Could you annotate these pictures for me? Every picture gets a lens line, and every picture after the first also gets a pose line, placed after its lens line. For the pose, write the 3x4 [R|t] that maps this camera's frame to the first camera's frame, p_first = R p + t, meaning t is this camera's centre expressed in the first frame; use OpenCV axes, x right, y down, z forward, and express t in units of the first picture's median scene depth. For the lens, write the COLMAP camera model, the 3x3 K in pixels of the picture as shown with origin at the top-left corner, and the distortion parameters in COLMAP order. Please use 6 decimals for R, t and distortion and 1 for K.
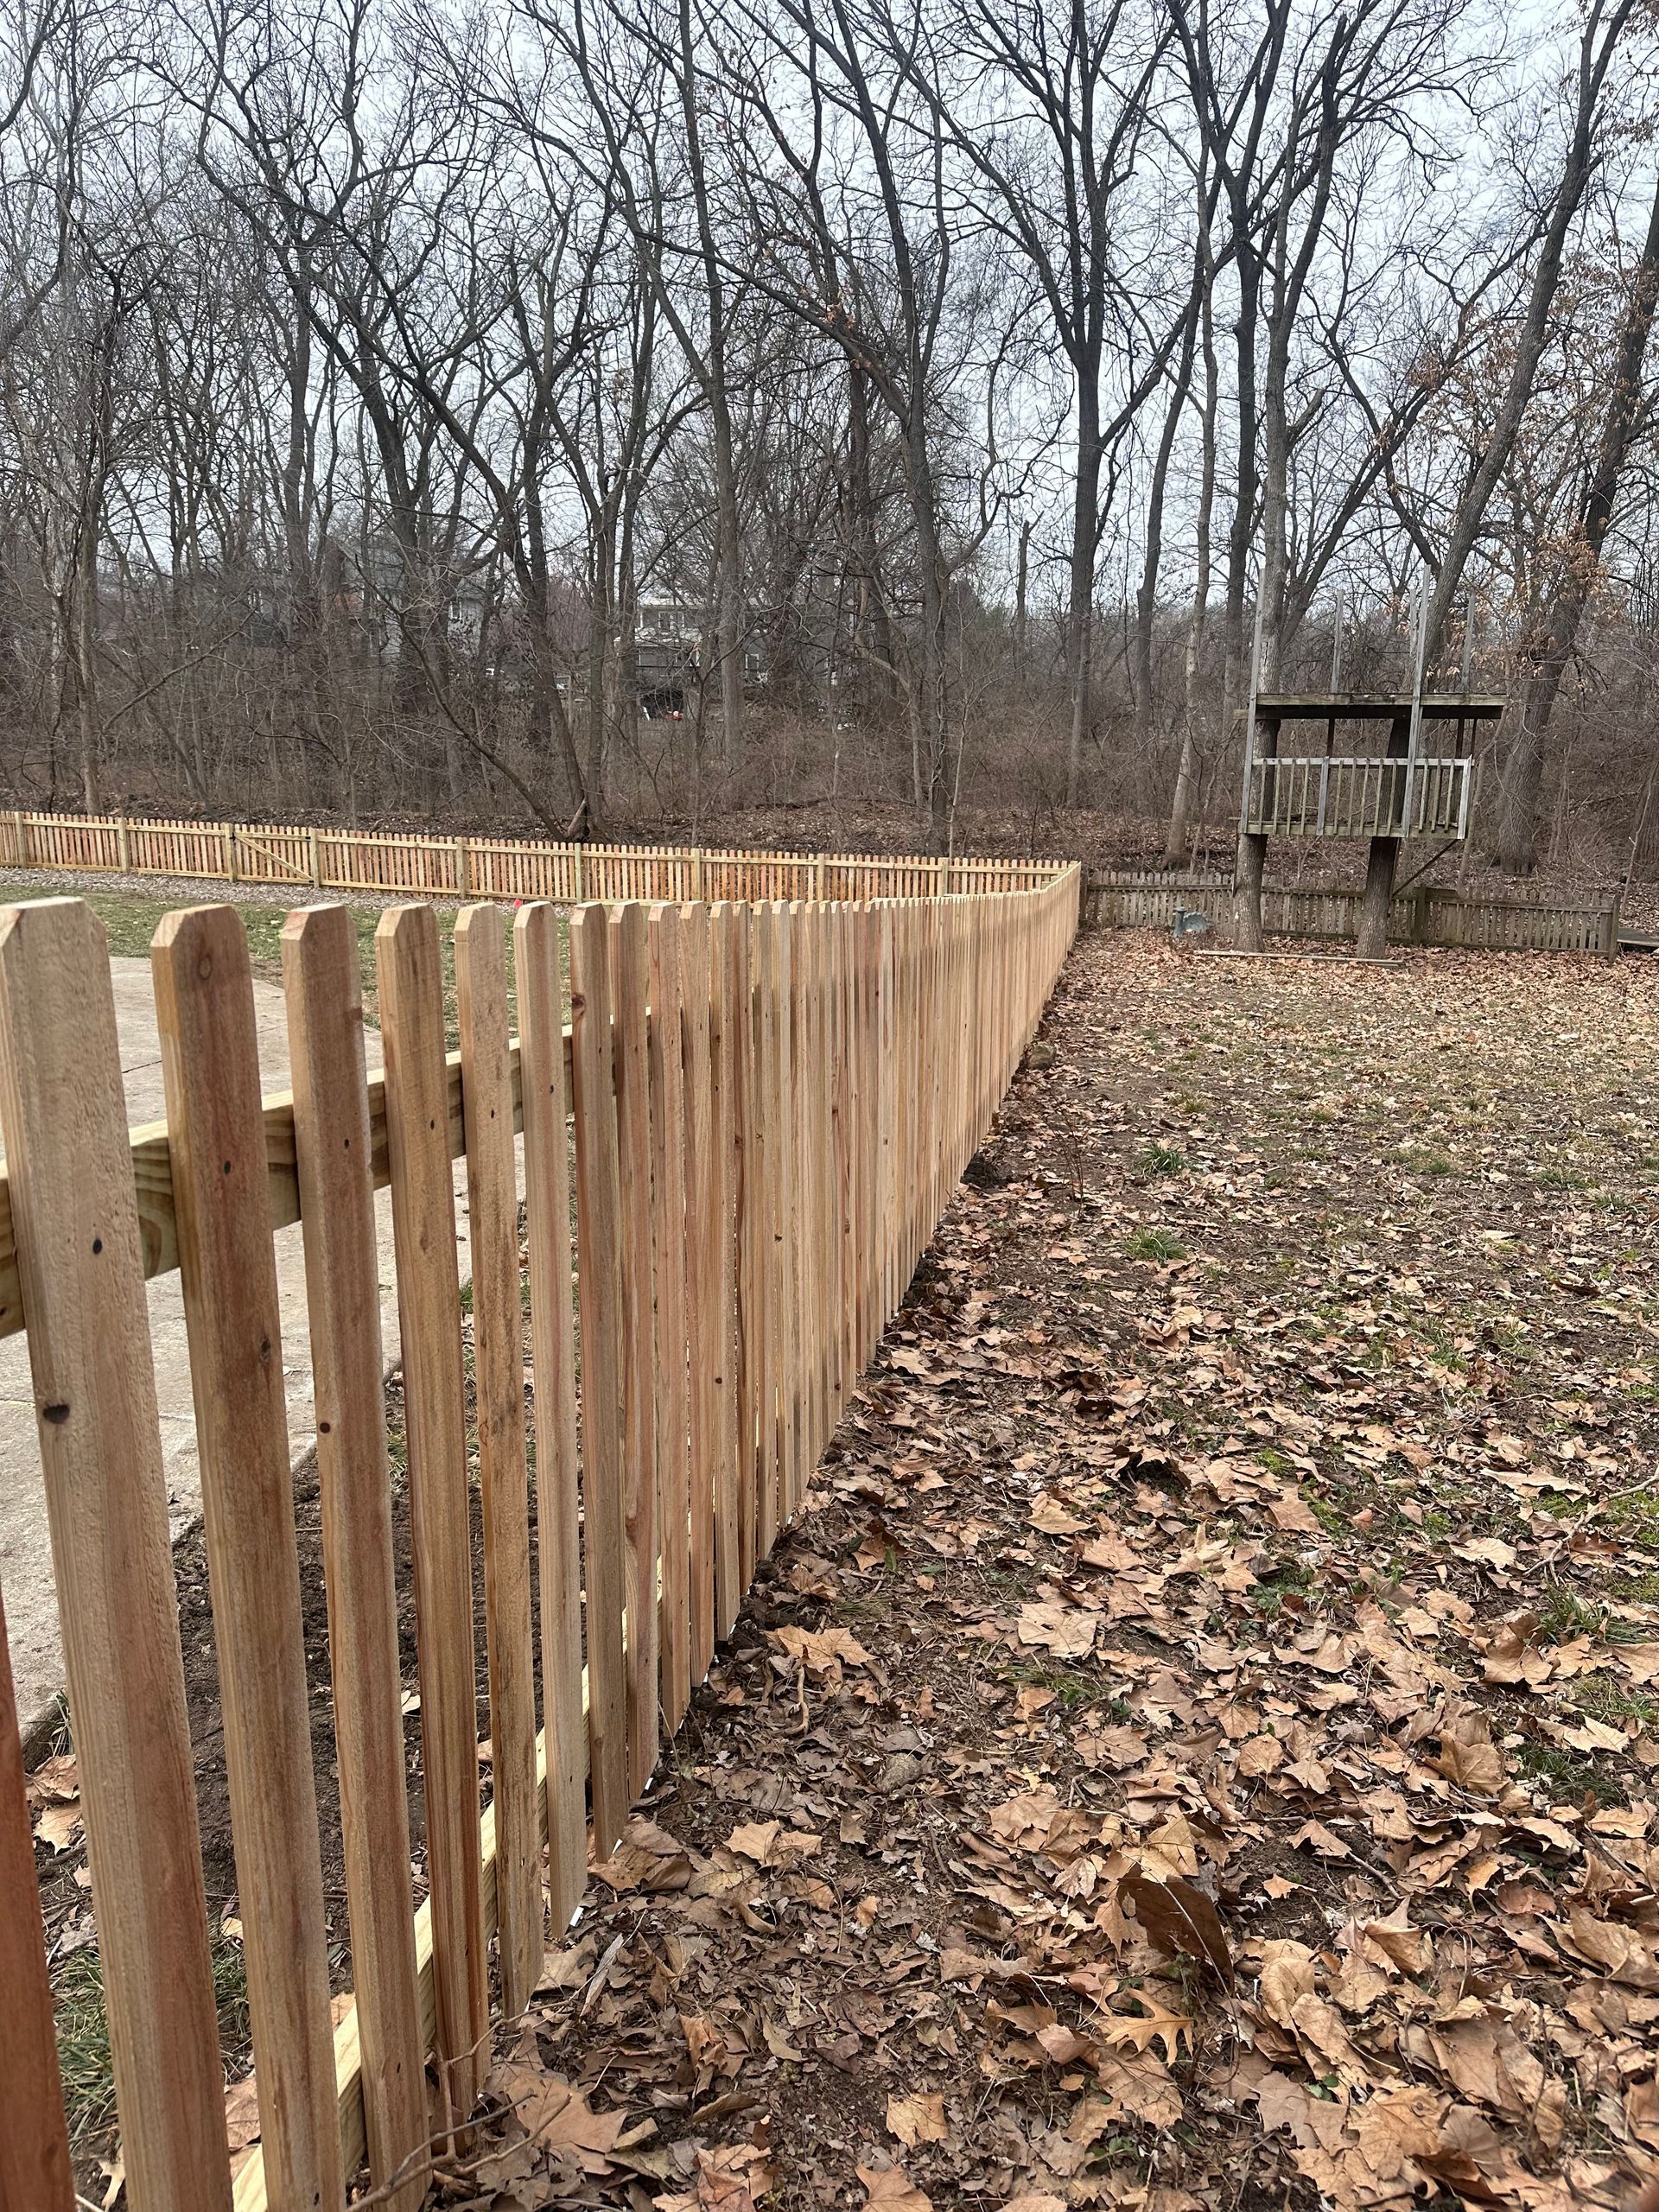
lens RADIAL K [[1555.1, 0, 829.5], [0, 1555.1, 1106.0], [0, 0, 1]] dist [0.046774, -0.077751]
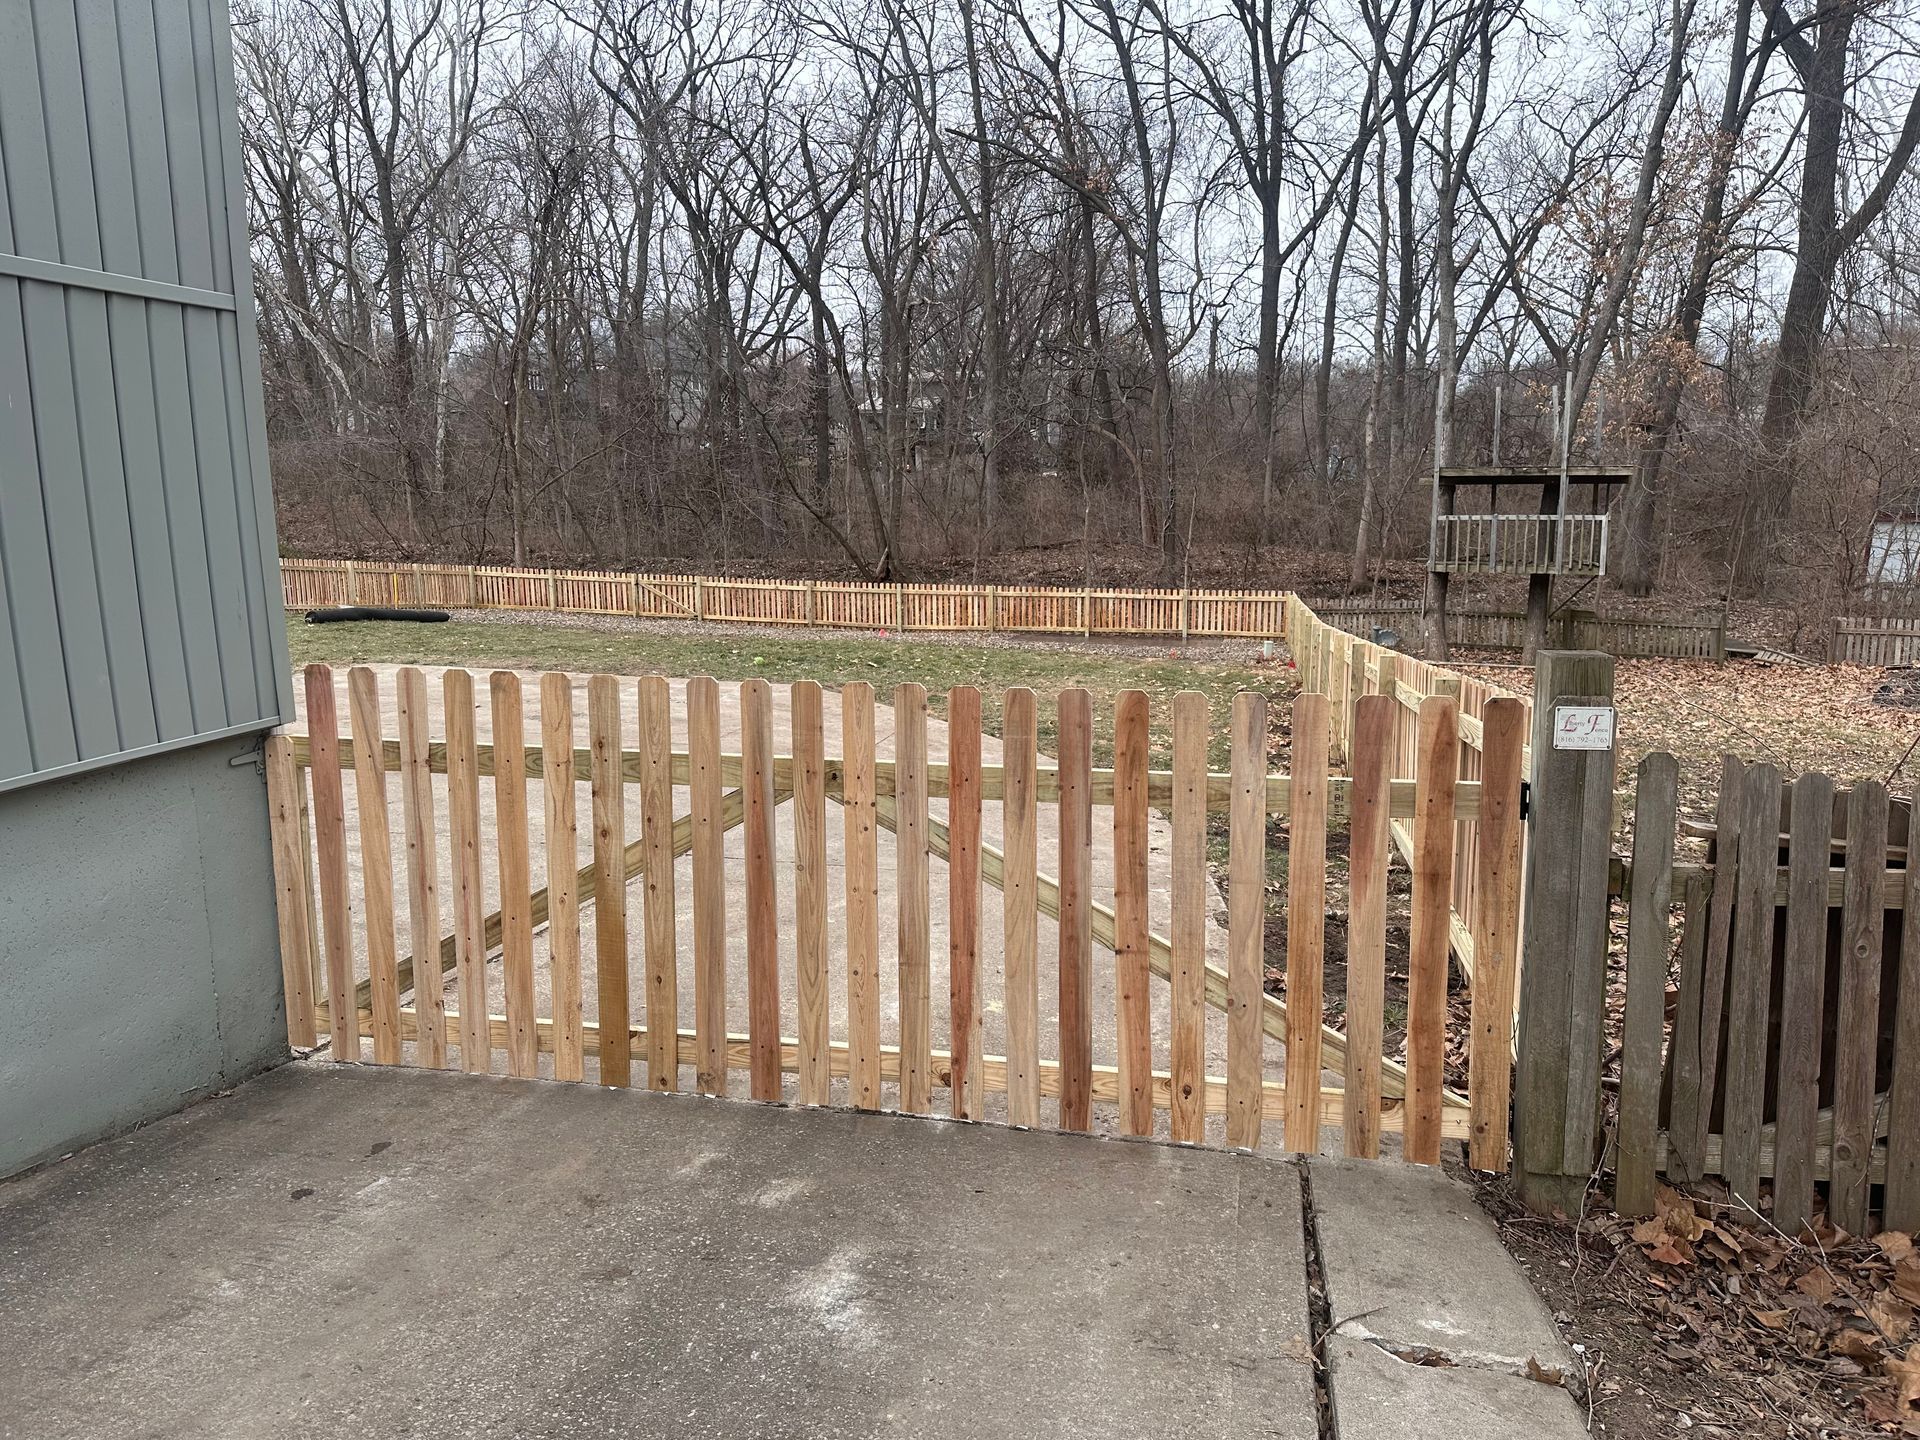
lens RADIAL K [[1319.7, 0, 960.0], [0, 1319.7, 720.0], [0, 0, 1]] dist [0.023916, -0.041366]
pose [[0.998788, -0.012403, -0.047639, -0.058102], [0.009968, 0.998648, -0.051012, 0.002188], [0.048208, 0.050475, 0.997561, -0.091221]]
